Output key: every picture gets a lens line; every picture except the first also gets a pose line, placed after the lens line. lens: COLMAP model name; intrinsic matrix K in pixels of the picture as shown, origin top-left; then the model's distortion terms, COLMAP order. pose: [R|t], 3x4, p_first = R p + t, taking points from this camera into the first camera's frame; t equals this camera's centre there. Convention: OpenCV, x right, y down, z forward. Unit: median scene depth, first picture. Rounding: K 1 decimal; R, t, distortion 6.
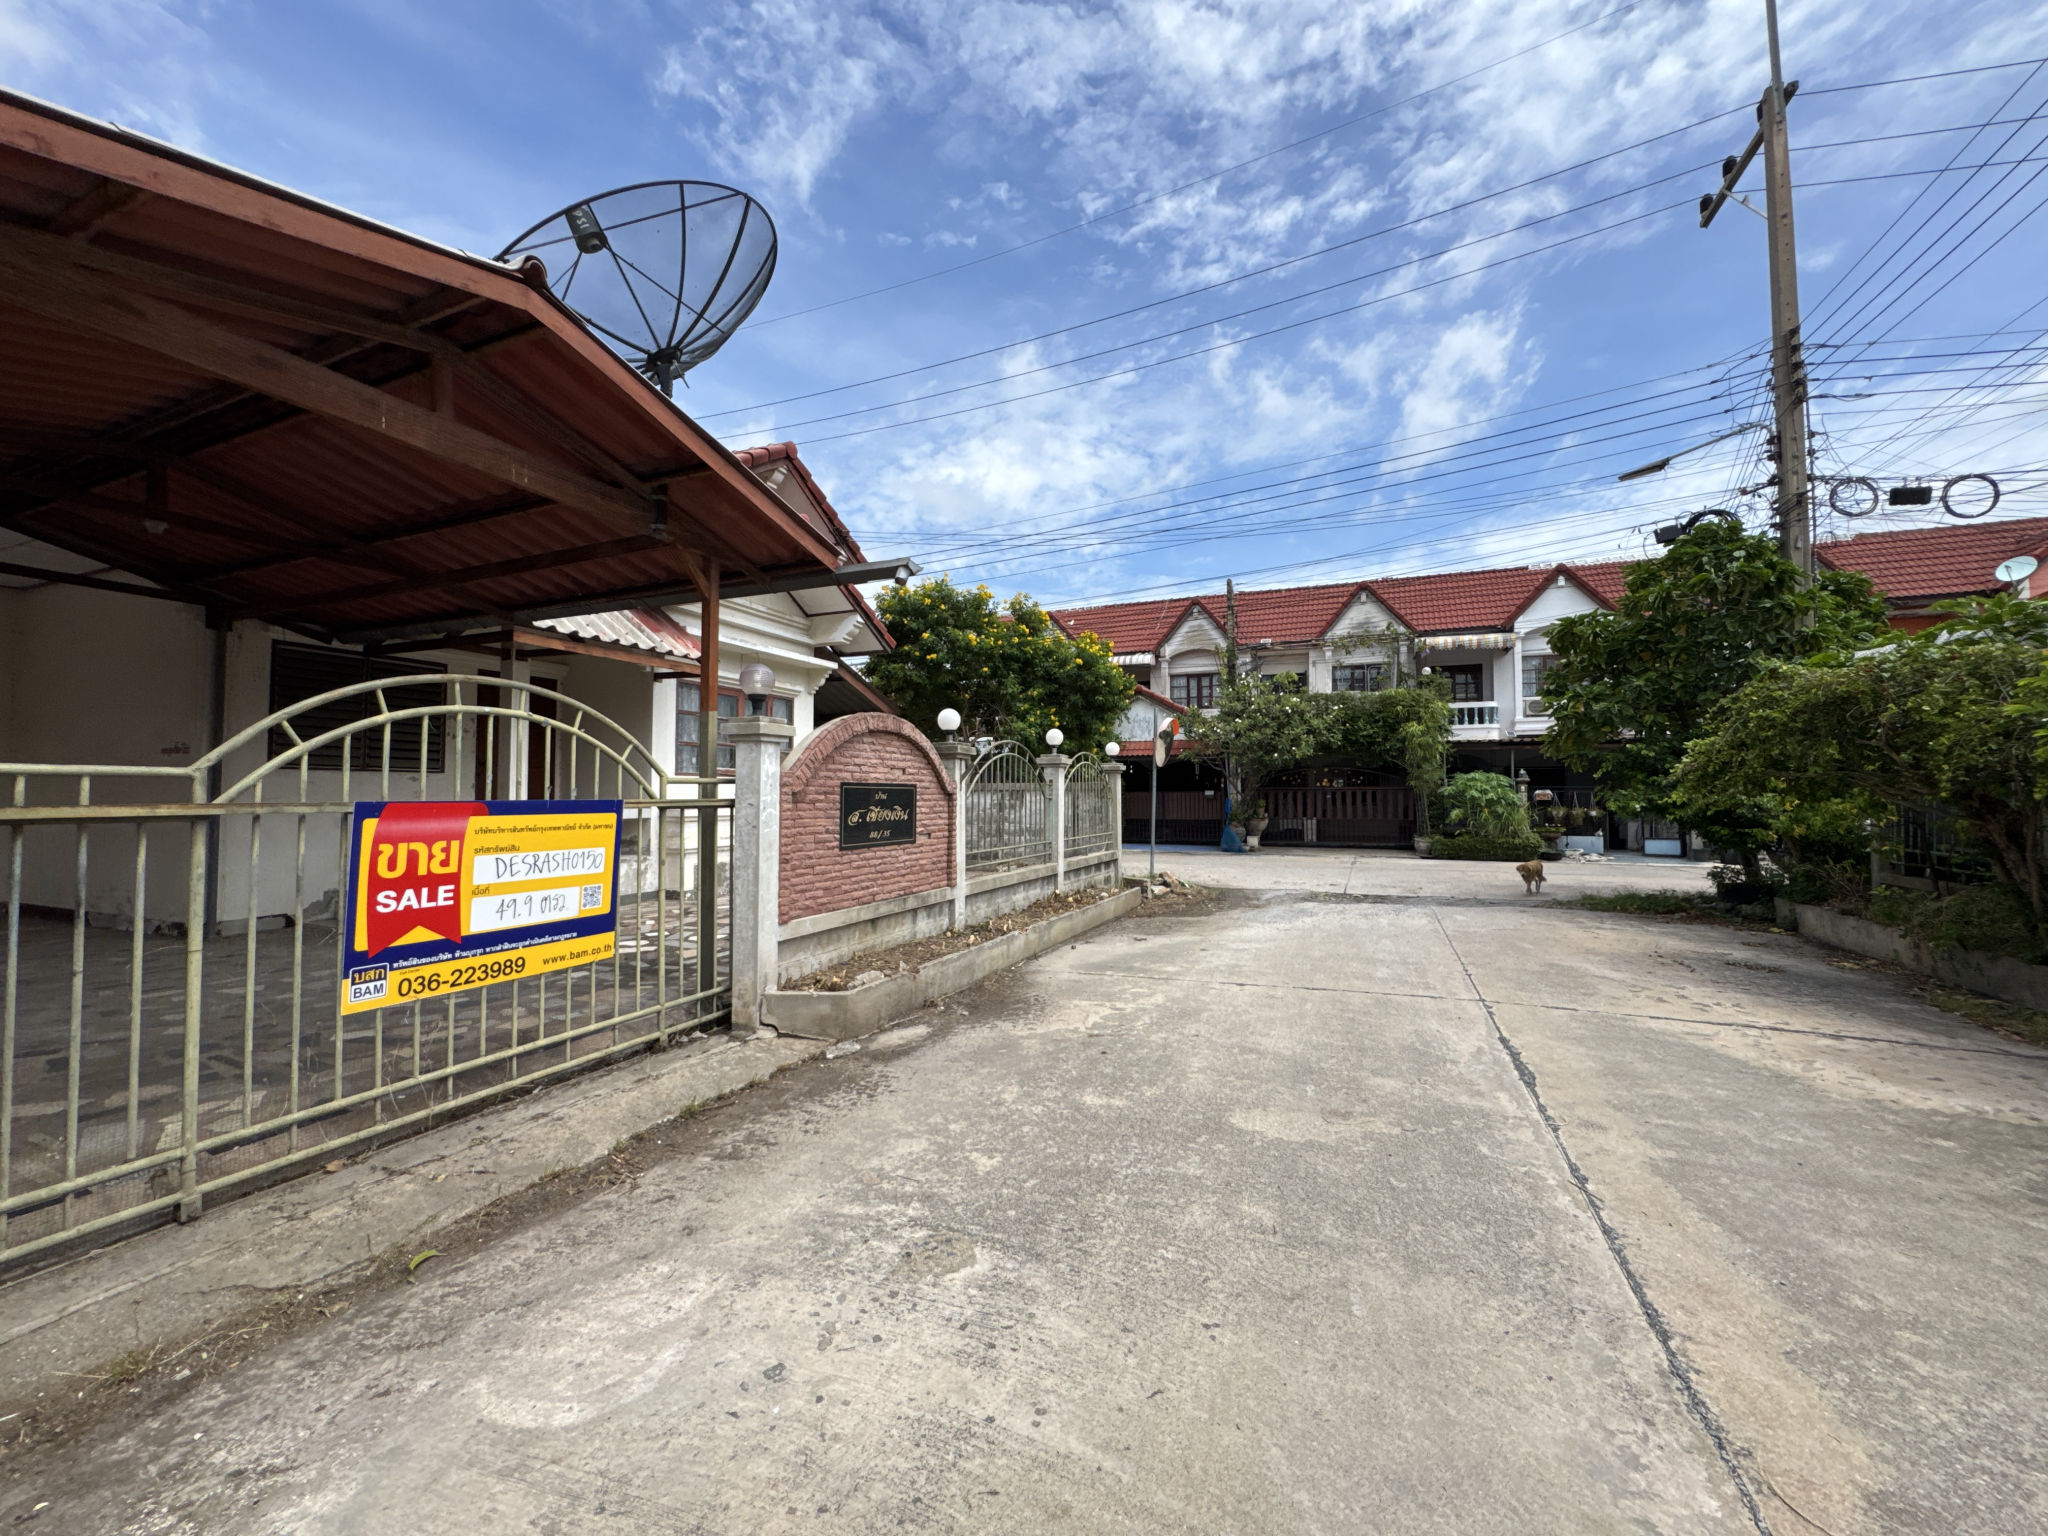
lens RADIAL K [[821.4, 0, 1027.0], [0, 821.4, 767.8], [0, 0, 1]] dist [-0.004681, 0.001290]
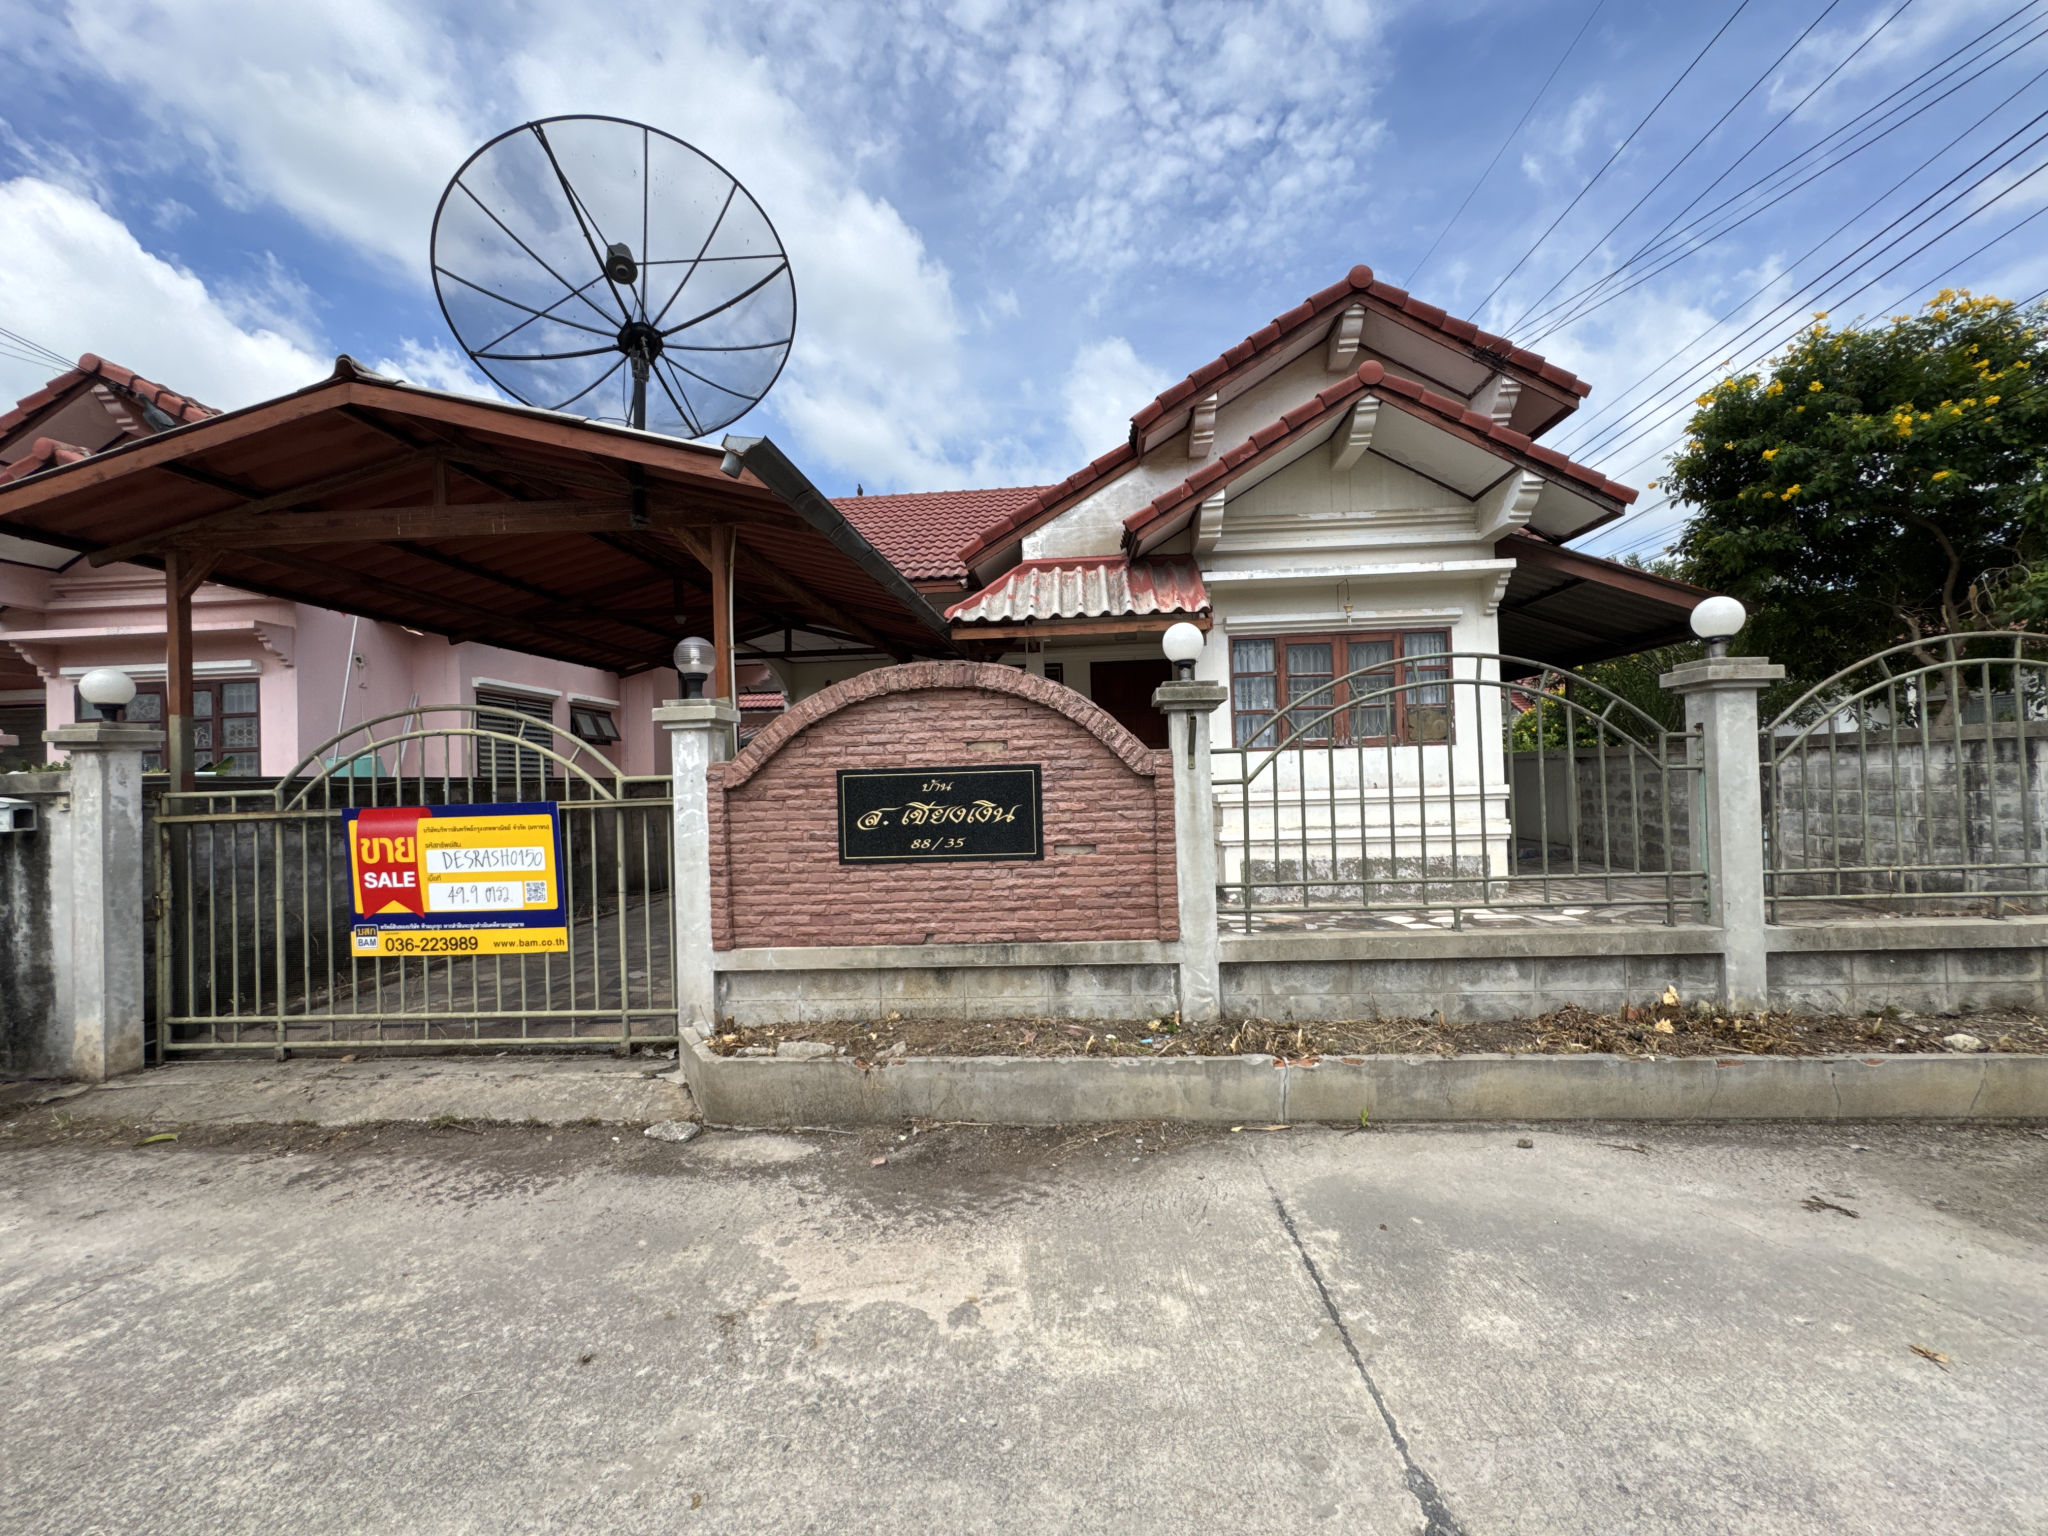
lens RADIAL K [[821.4, 0, 1016.1], [0, 821.4, 768.3], [0, 0, 1]] dist [-0.004681, 0.001290]
pose [[0.329236, -0.027286, -0.943853, 0.642123], [0.063456, 0.997962, -0.006715, 0.038887], [0.942113, -0.057683, 0.330297, 1.146743]]
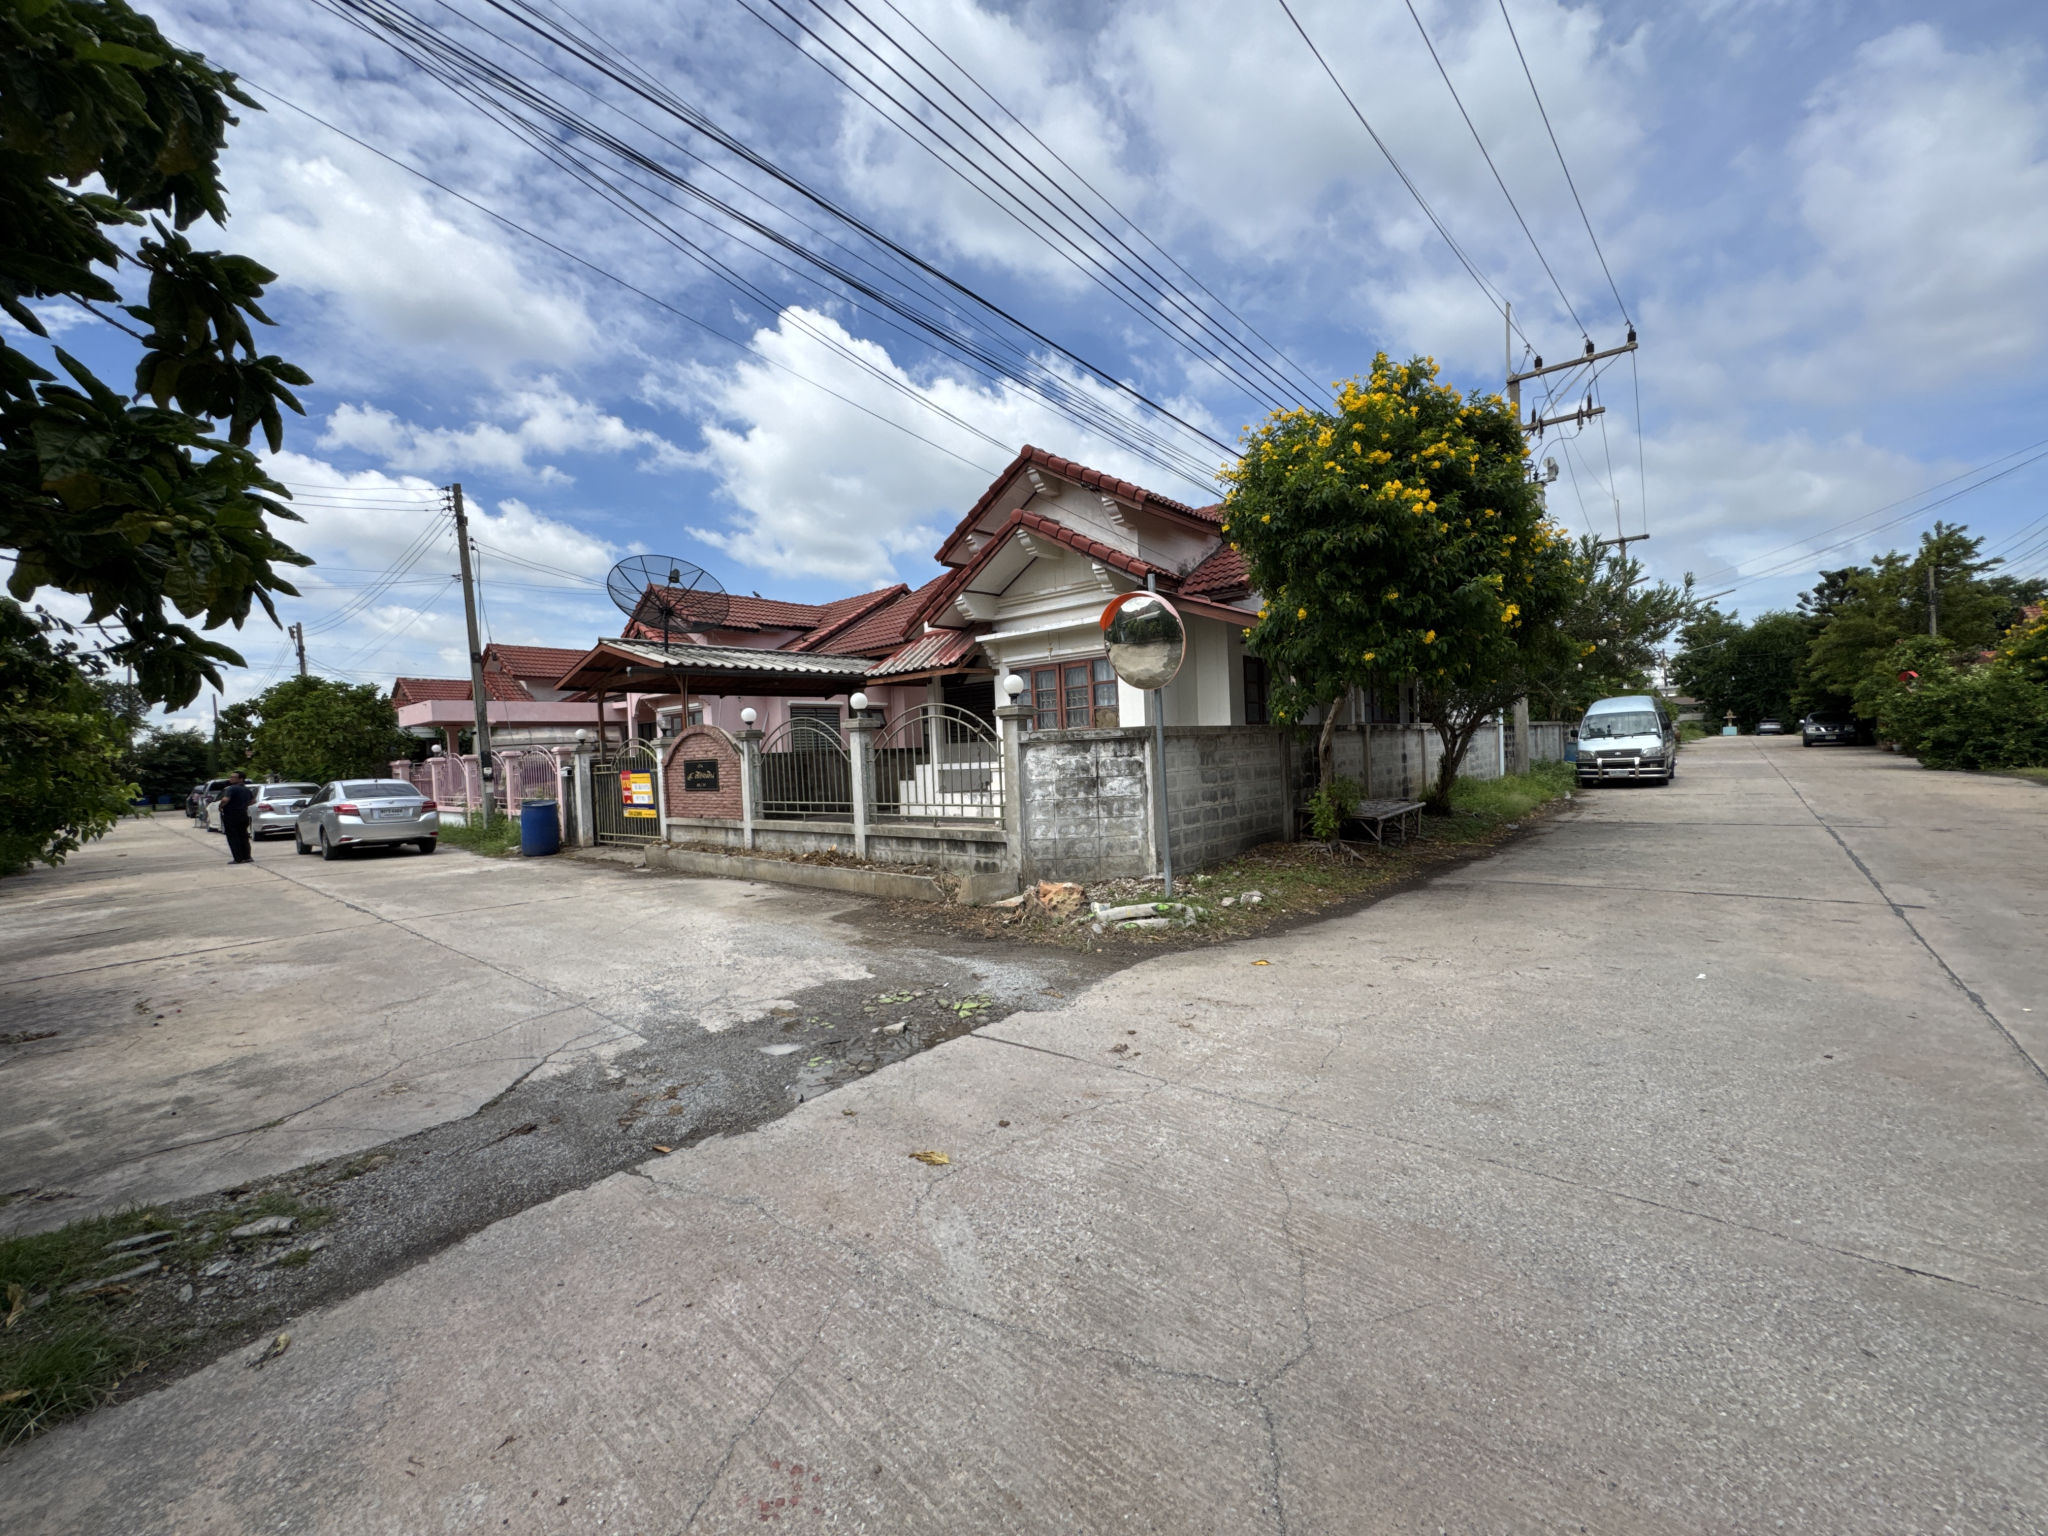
lens RADIAL K [[821.4, 0, 1028.9], [0, 821.4, 764.4], [0, 0, 1]] dist [-0.004681, 0.001290]
pose [[-0.288243, 0.043494, -0.956569, 2.064005], [0.080974, 0.996497, 0.020910, 0.071705], [0.954128, -0.071430, -0.290755, 3.207591]]
